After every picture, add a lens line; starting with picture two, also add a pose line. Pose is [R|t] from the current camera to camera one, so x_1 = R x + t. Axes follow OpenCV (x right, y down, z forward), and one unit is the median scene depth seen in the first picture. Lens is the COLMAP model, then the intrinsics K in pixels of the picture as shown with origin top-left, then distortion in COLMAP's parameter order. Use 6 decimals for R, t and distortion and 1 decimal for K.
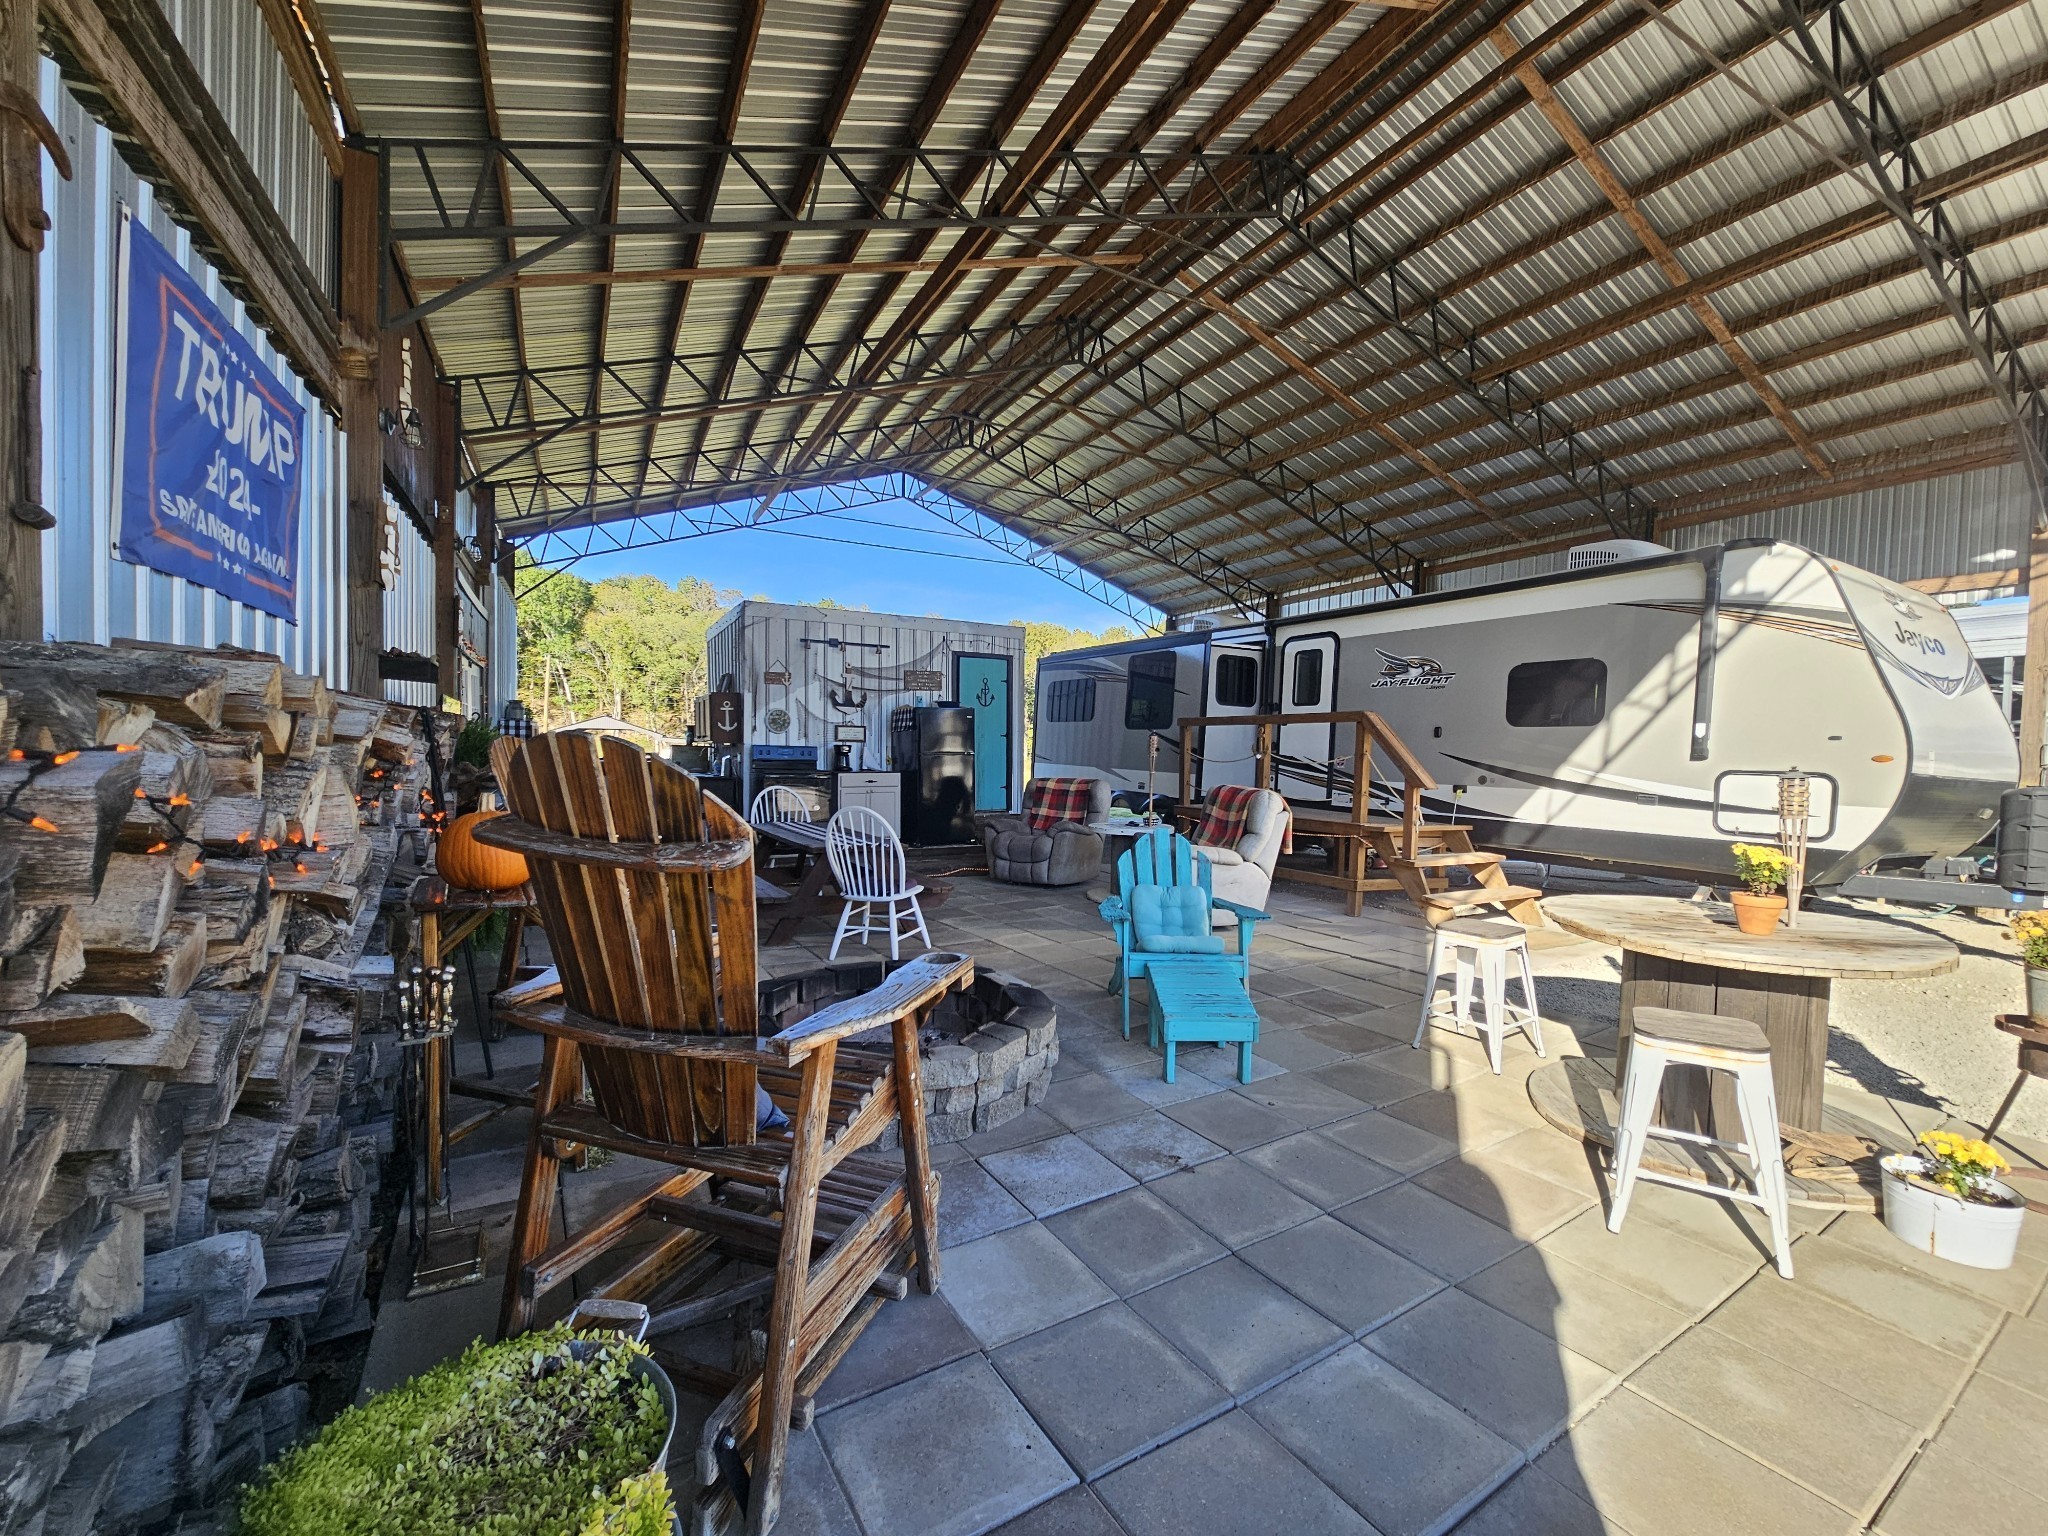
lens RADIAL K [[795.4, 0, 1036.0], [0, 795.4, 760.3], [0, 0, 1]] dist [0.002934, 0.000309]
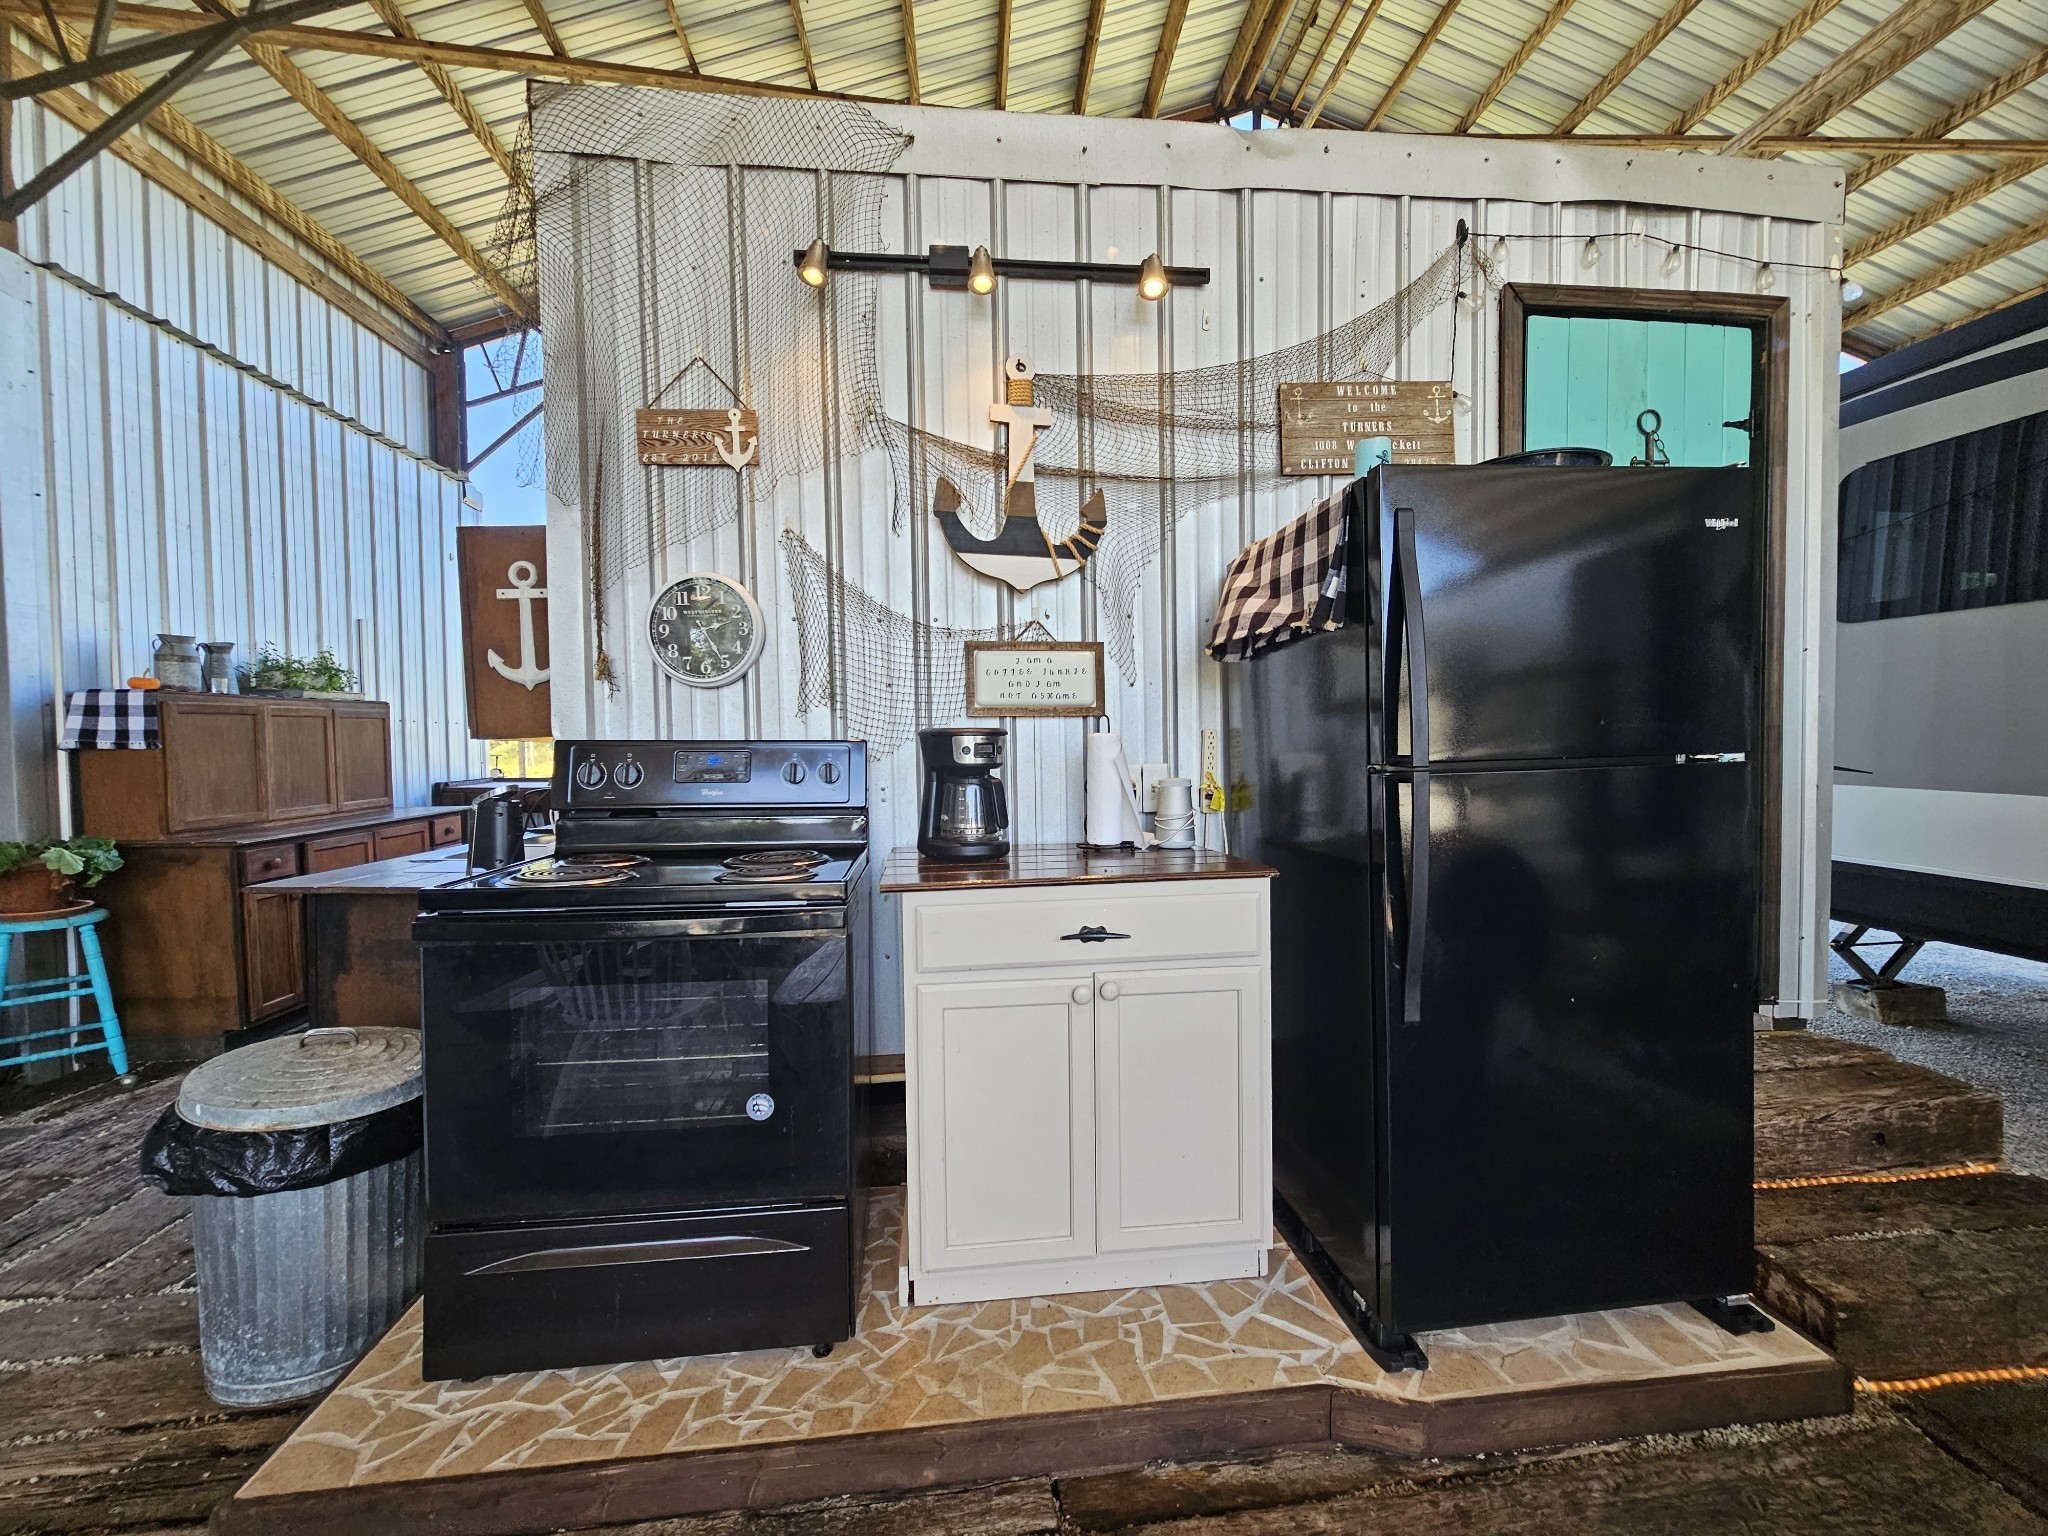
lens RADIAL K [[795.4, 0, 1023.5], [0, 795.4, 767.3], [0, 0, 1]] dist [0.002934, 0.000309]
pose [[0.912543, -0.004727, -0.408954, -0.145077], [0.018896, 0.999353, 0.030613, -0.015835], [0.408545, -0.035663, 0.912041, 0.794582]]
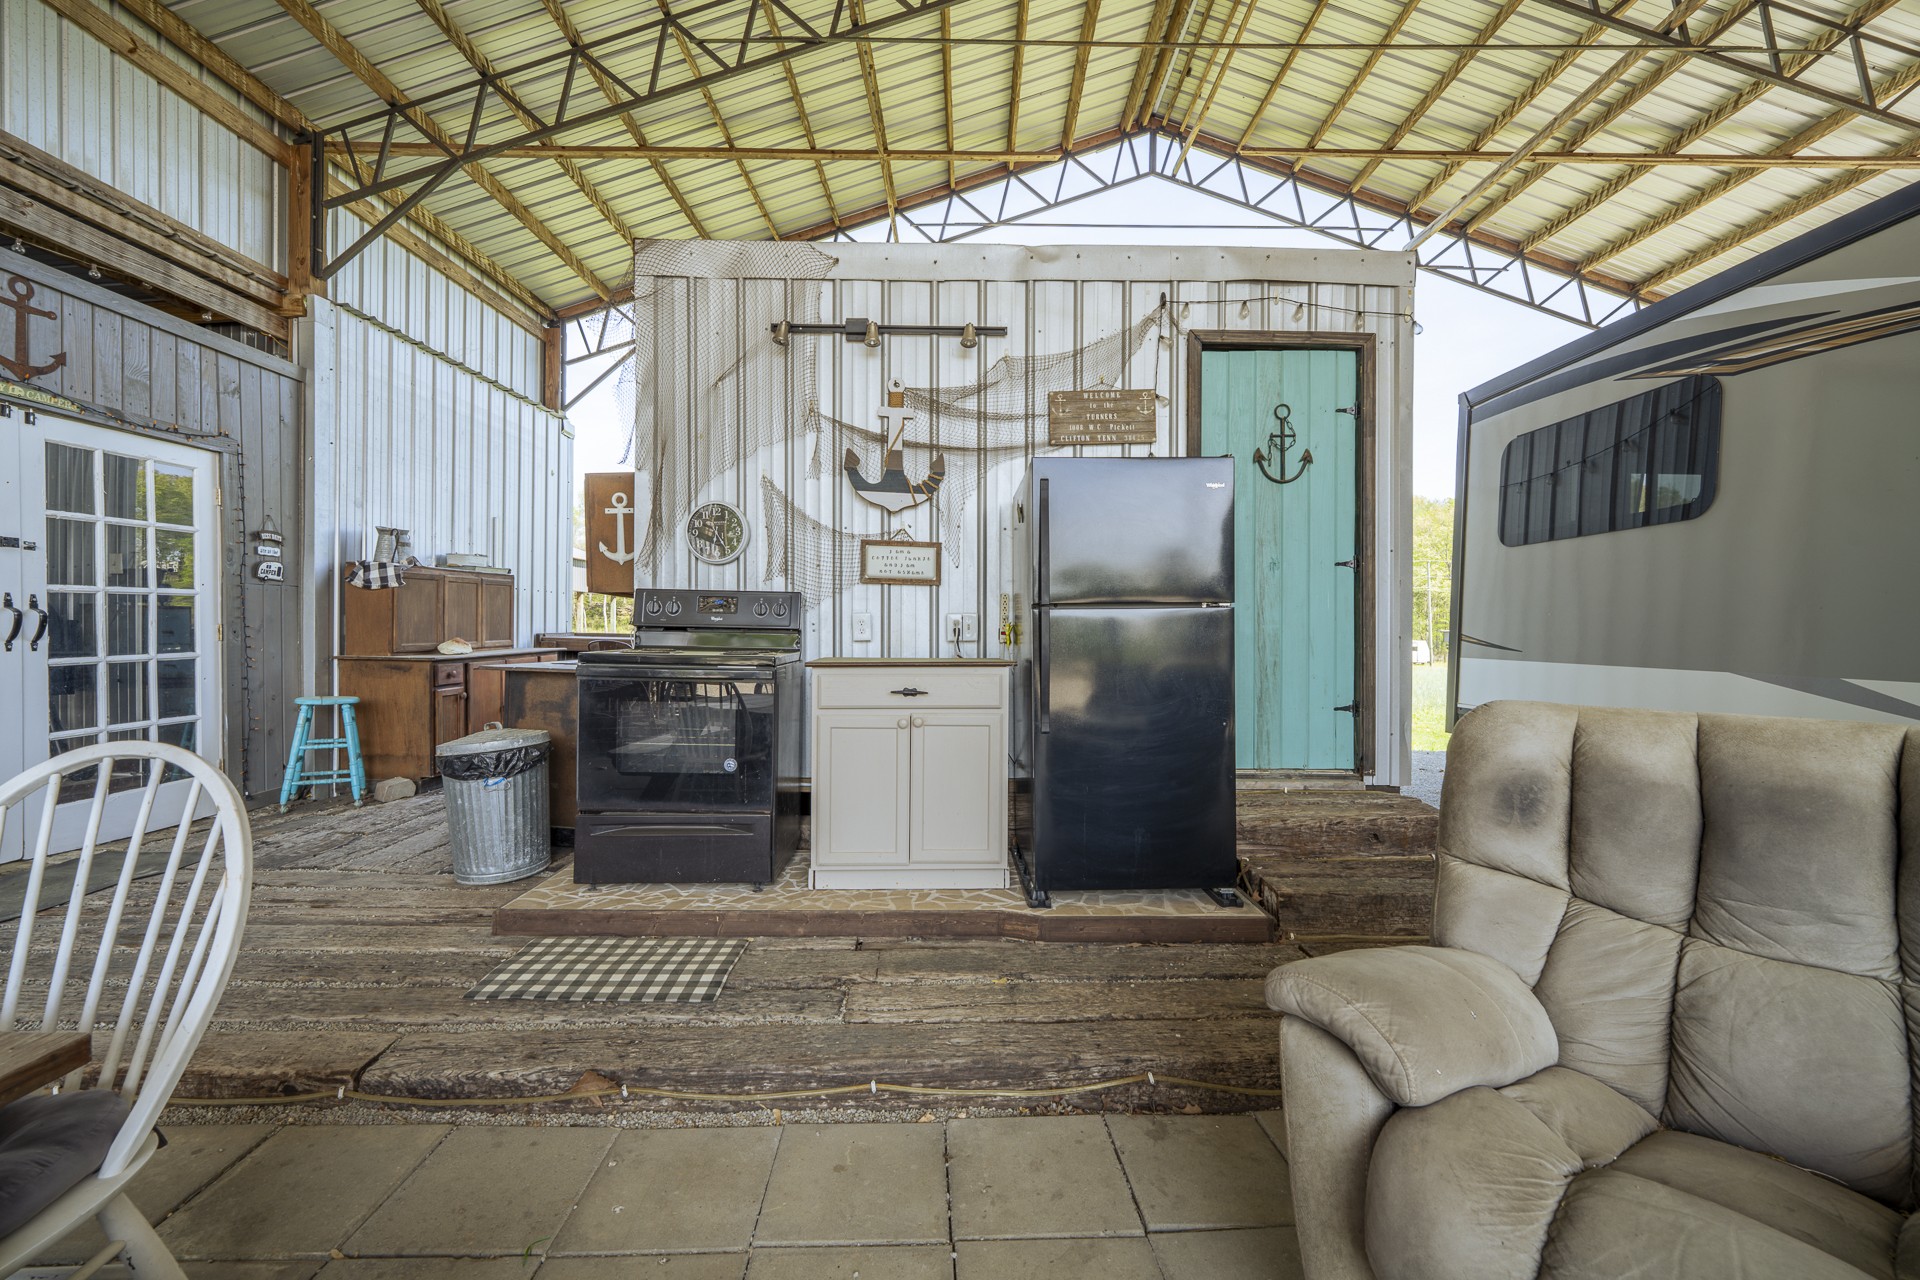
lens RADIAL K [[752.1, 0, 968.1], [0, 752.1, 636.4], [0, 0, 1]] dist [0.009252, 0.000206]
pose [[0.876531, 0.005763, -0.481311, -0.028649], [-0.002877, 0.999973, 0.006735, -0.000379], [0.481337, -0.004519, 0.876524, 0.695202]]
